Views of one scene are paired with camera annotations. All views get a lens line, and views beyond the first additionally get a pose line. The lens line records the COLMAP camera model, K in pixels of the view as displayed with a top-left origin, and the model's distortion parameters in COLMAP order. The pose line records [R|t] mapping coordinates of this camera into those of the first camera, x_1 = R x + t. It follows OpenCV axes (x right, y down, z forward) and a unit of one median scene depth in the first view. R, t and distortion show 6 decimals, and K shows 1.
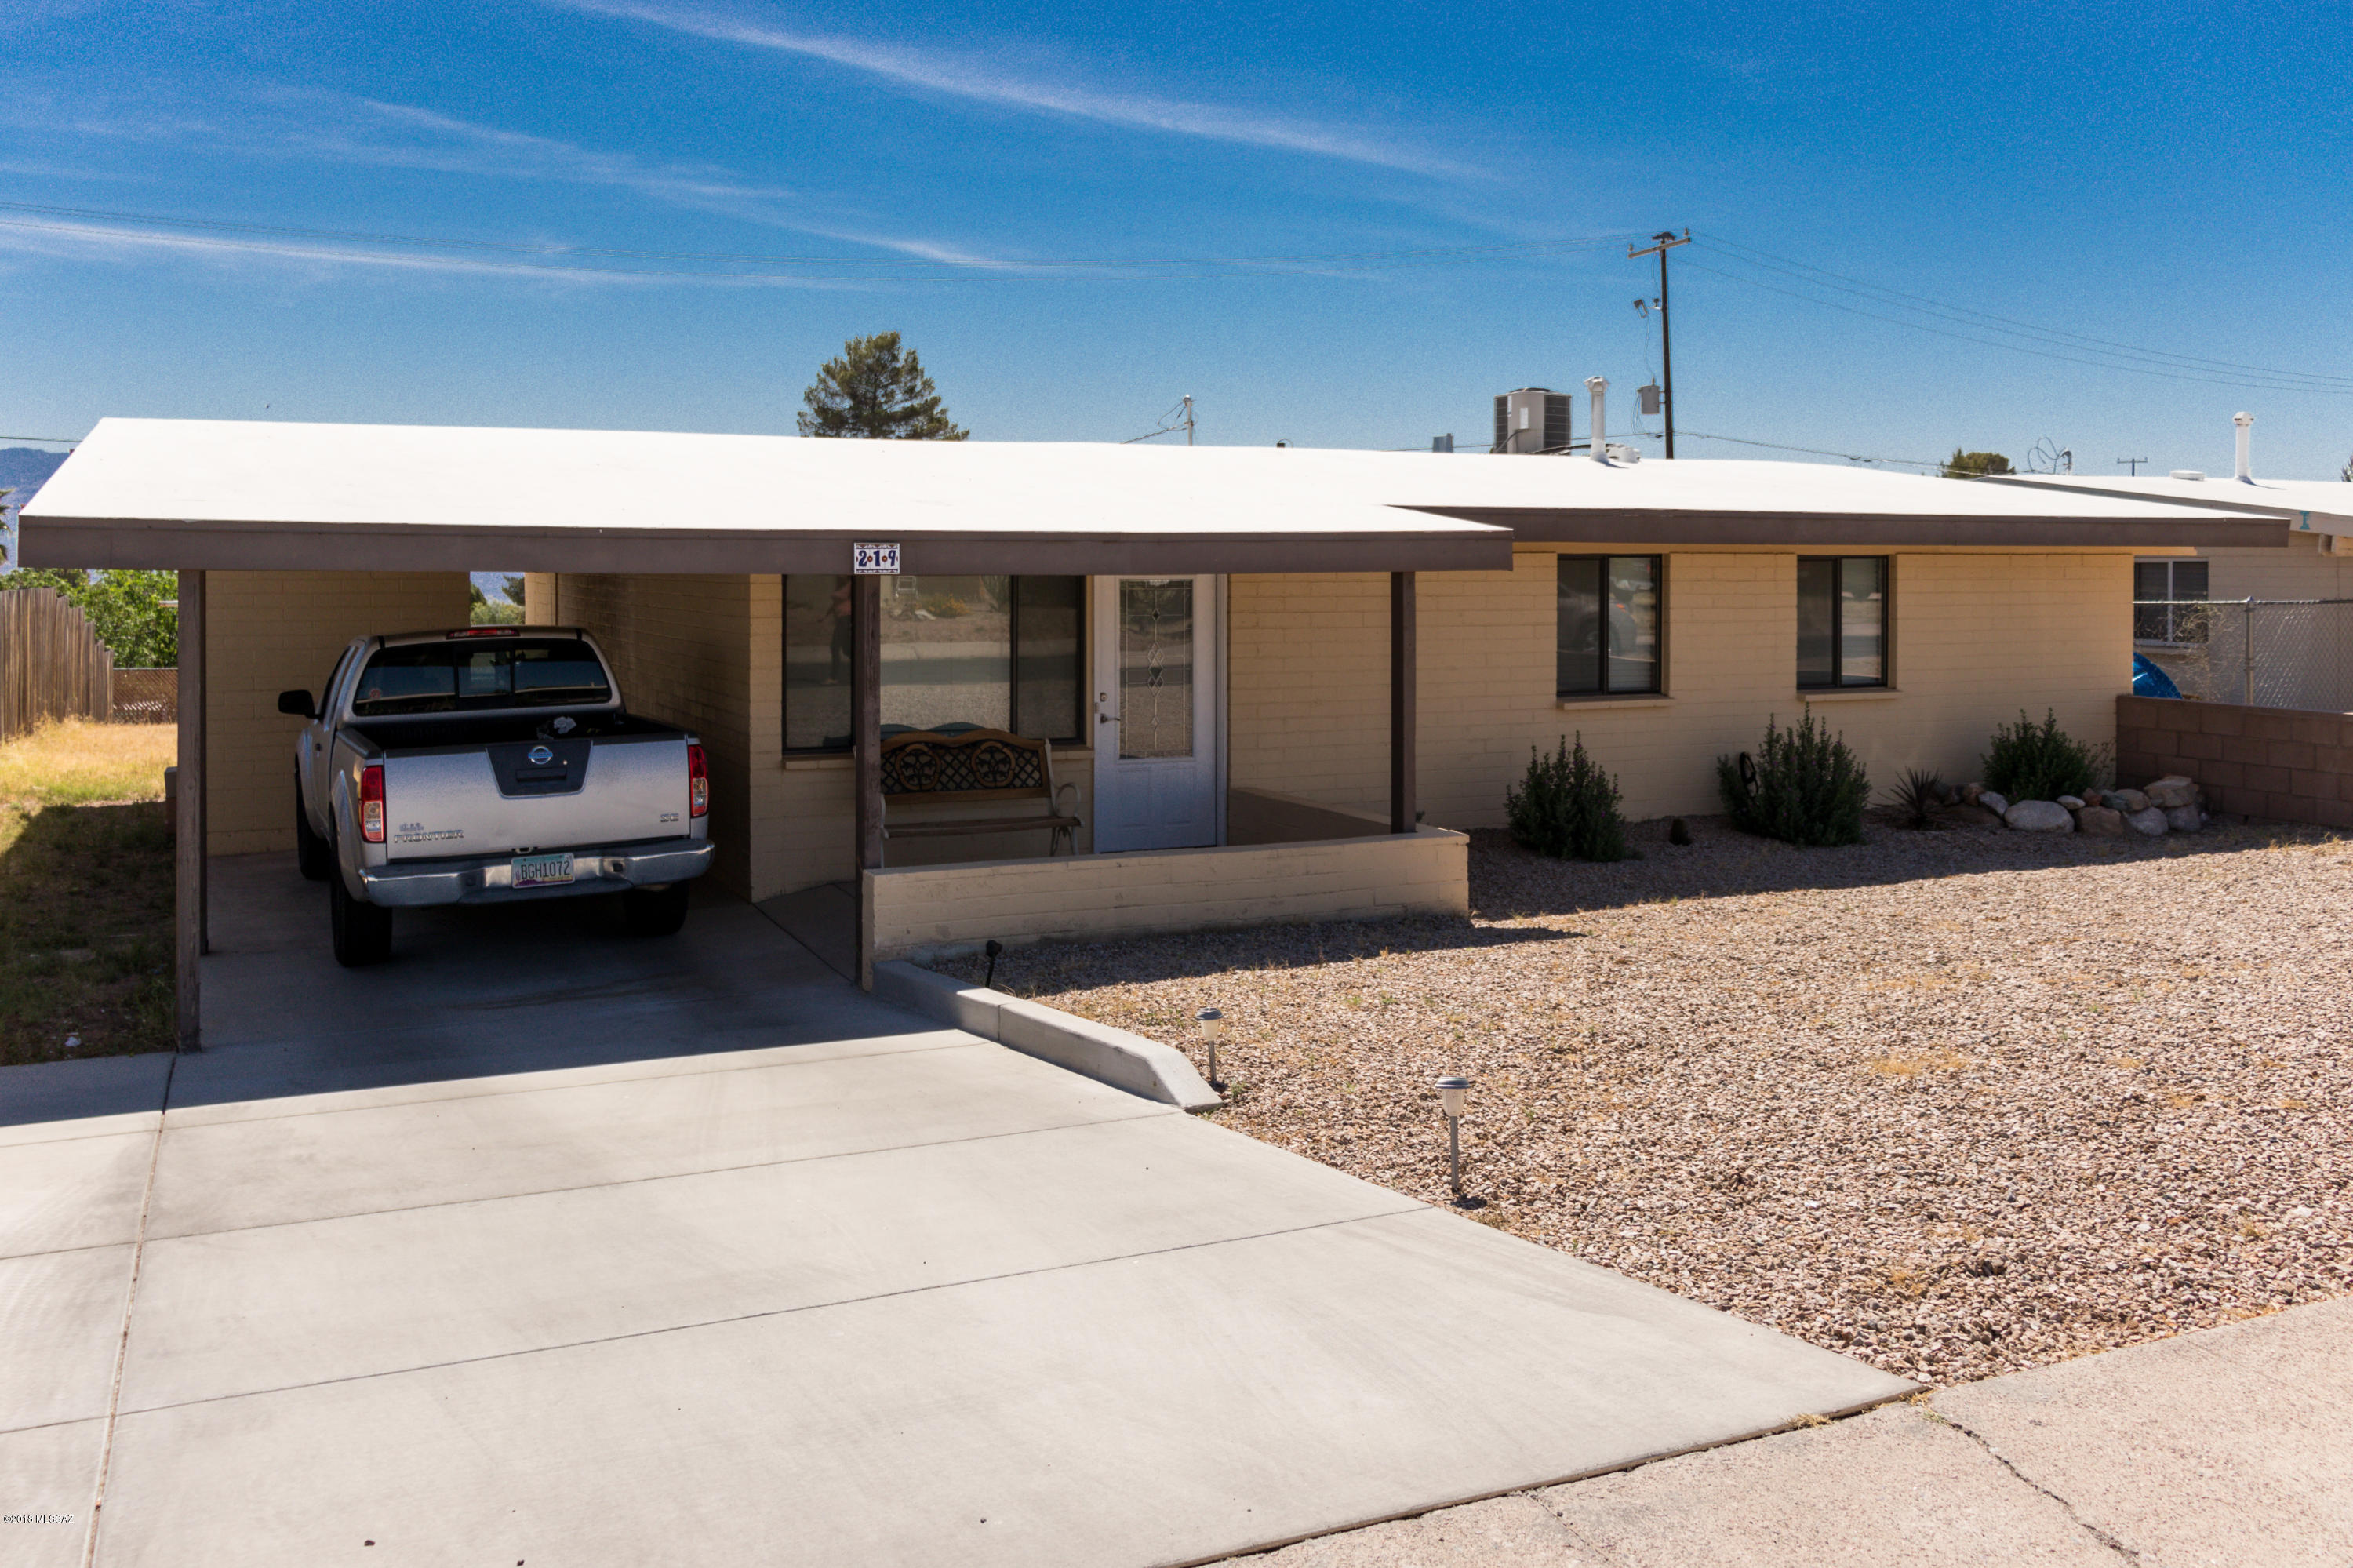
lens RADIAL K [[2065.2, 0, 1152.6], [0, 2065.2, 565.6], [0, 0, 1]] dist [-0.019540, 0.009657]
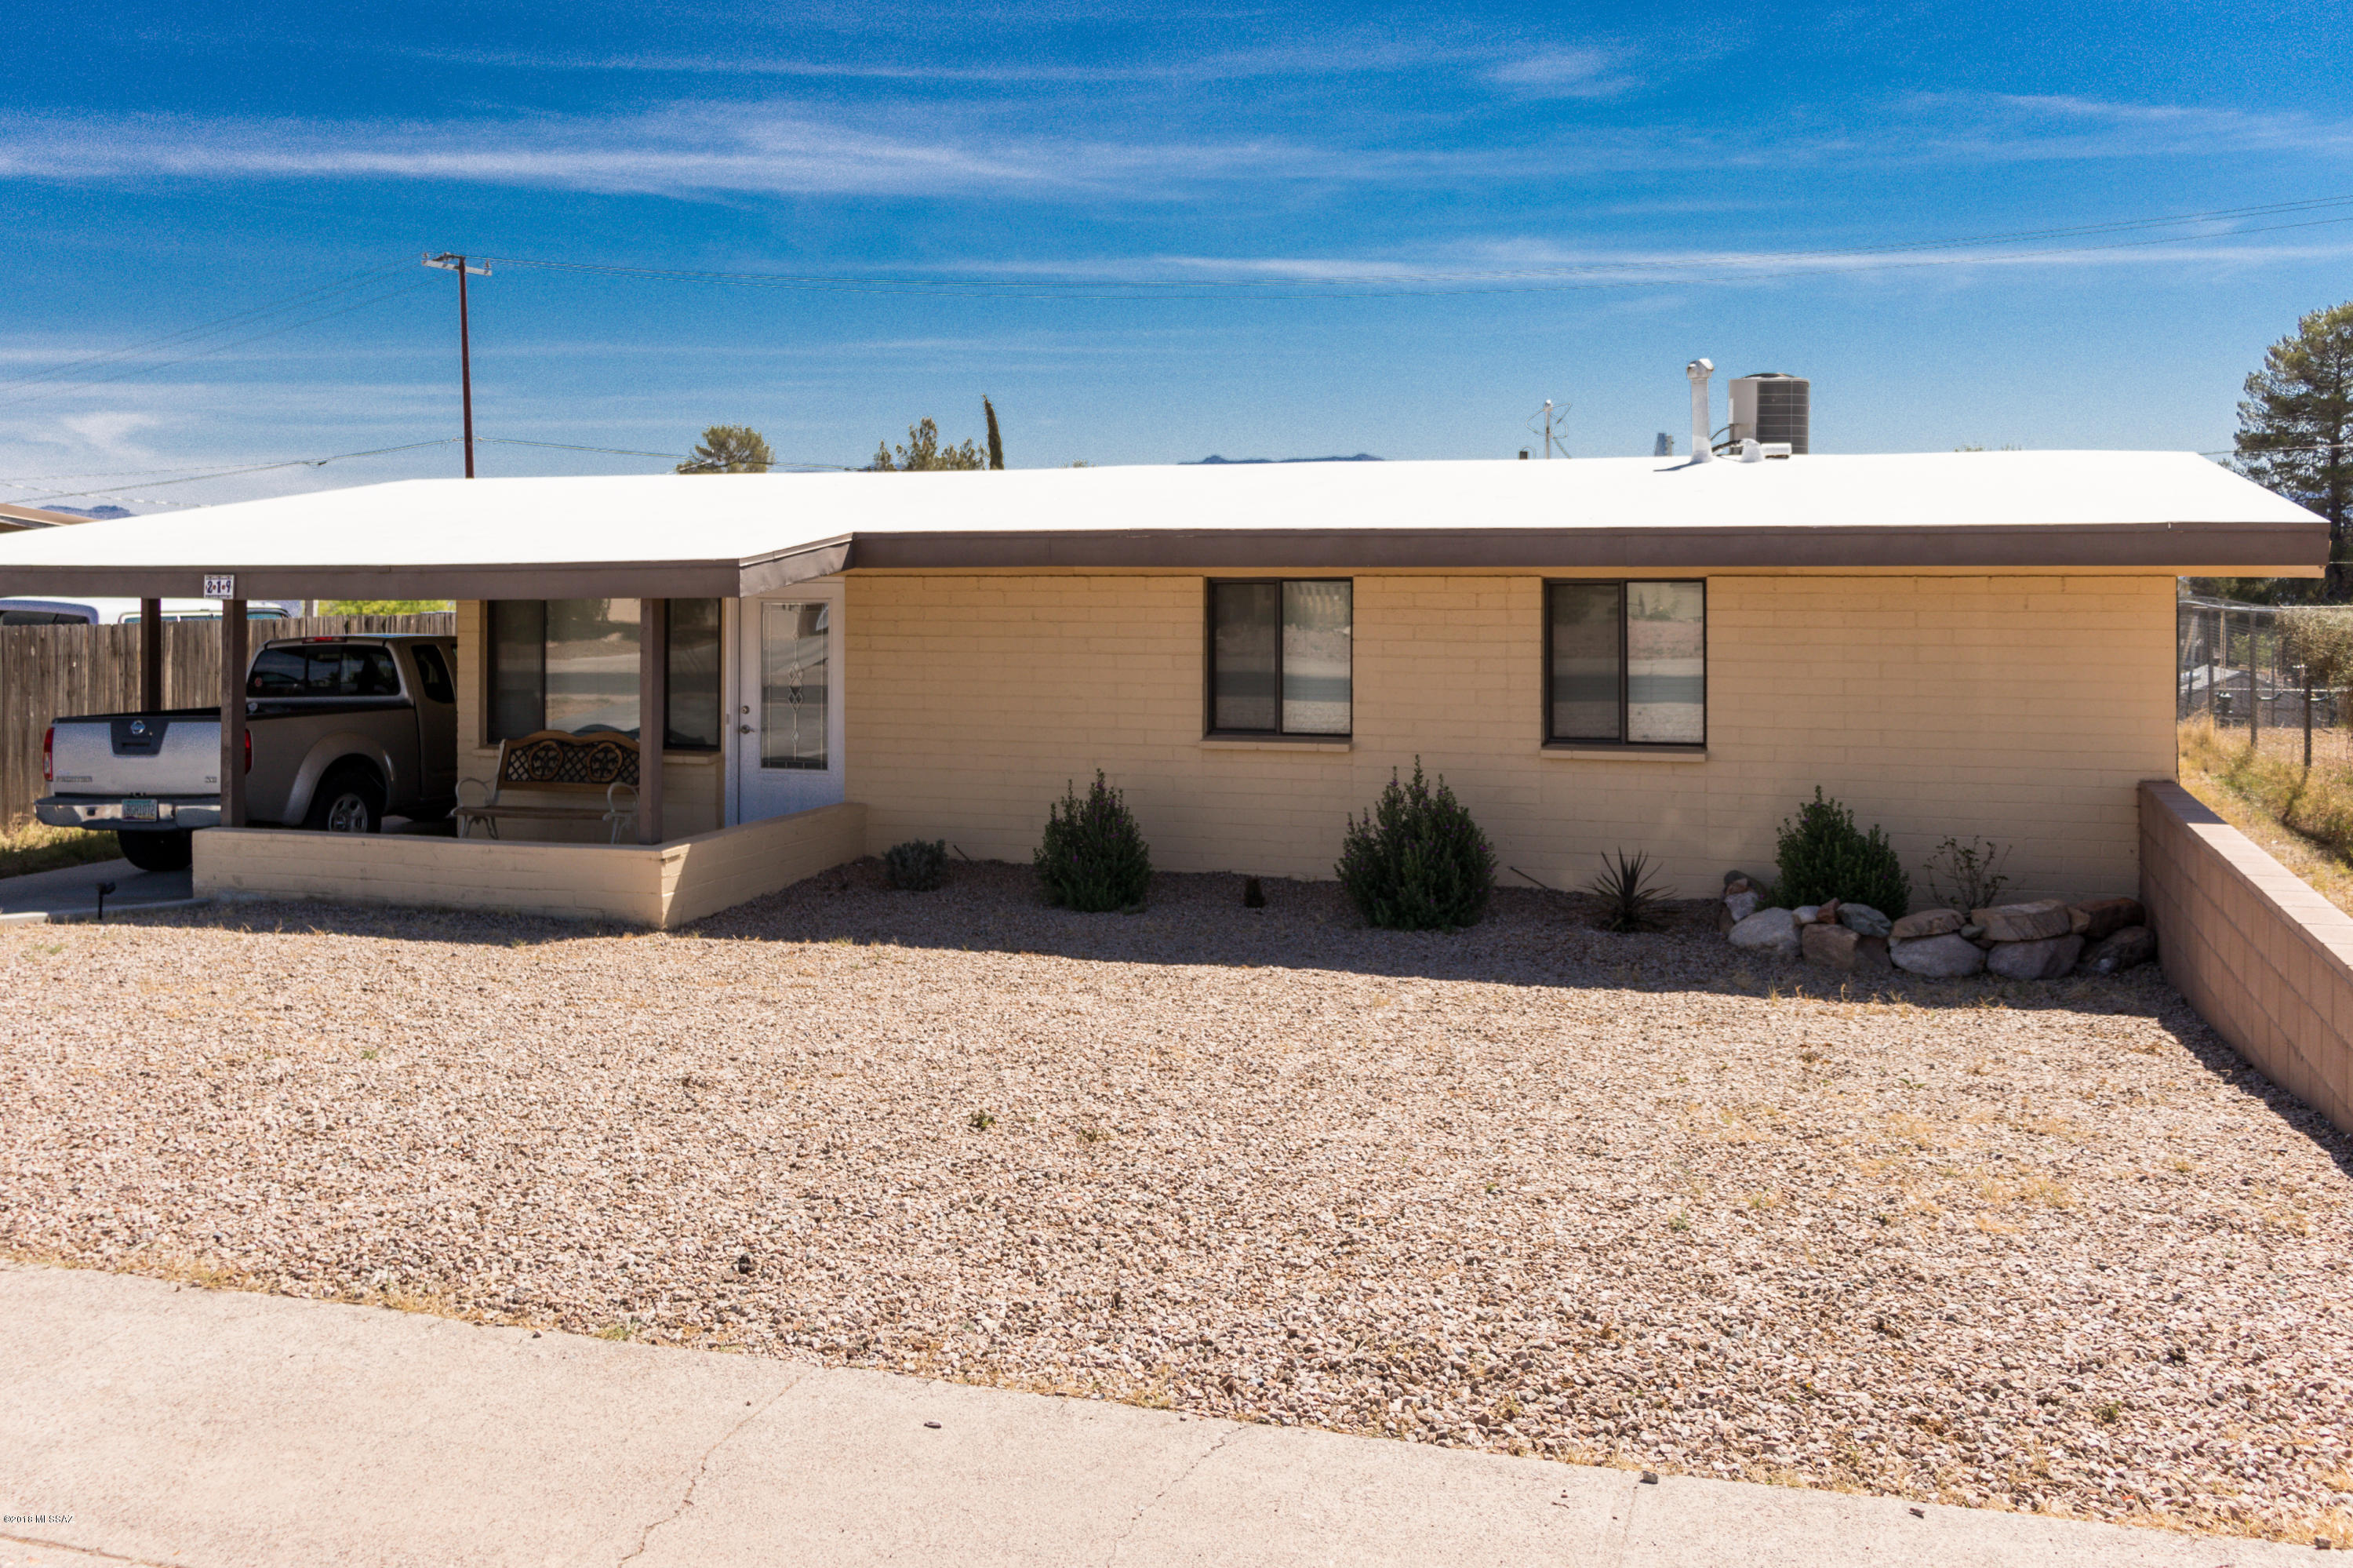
lens RADIAL K [[2116.9, 0, 1161.5], [0, 2116.9, 649.7], [0, 0, 1]] dist [-0.008324, -0.002620]
pose [[0.740486, 0.024010, -0.671643, 0.887308], [-0.001164, 0.999406, 0.034443, -0.006687], [0.672071, -0.024723, 0.740074, 0.321488]]
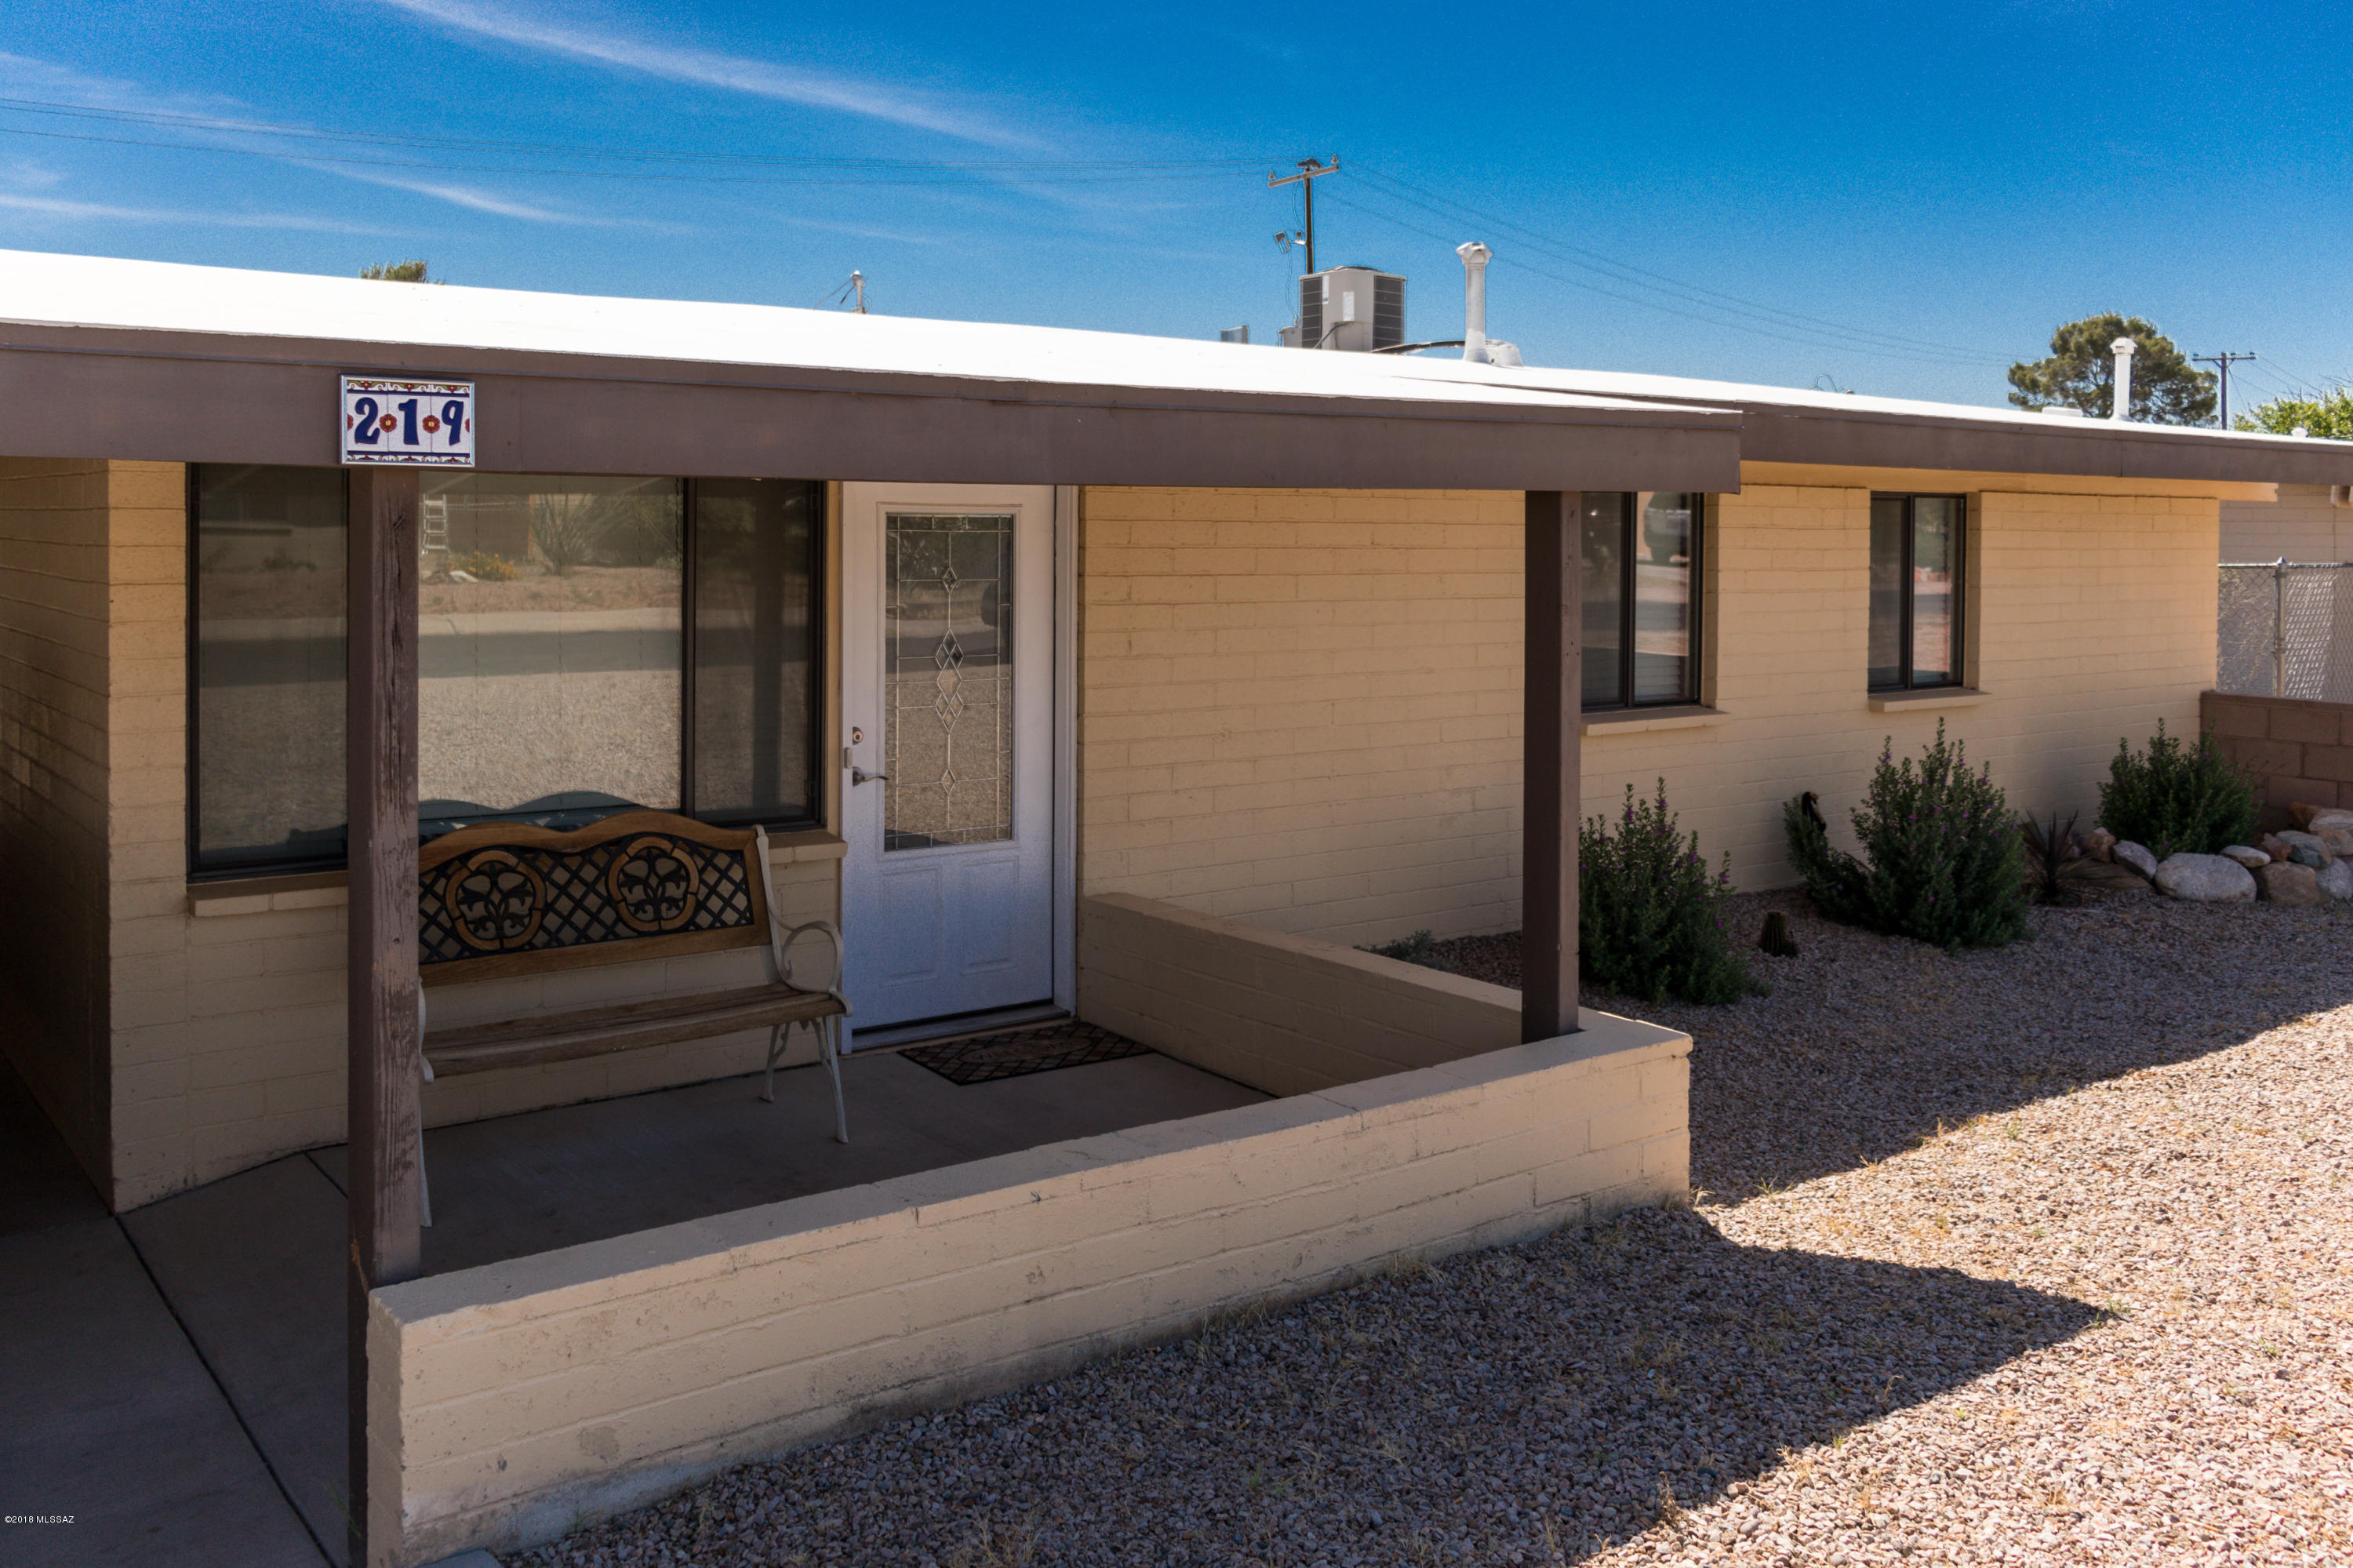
lens RADIAL K [[2065.2, 0, 1152.6], [0, 2065.2, 565.6], [0, 0, 1]] dist [-0.019540, 0.009657]
pose [[0.976230, 0.003274, 0.216713, -0.064182], [-0.007155, 0.999828, 0.017125, 0.010801], [-0.216620, -0.018268, 0.976085, 0.470405]]
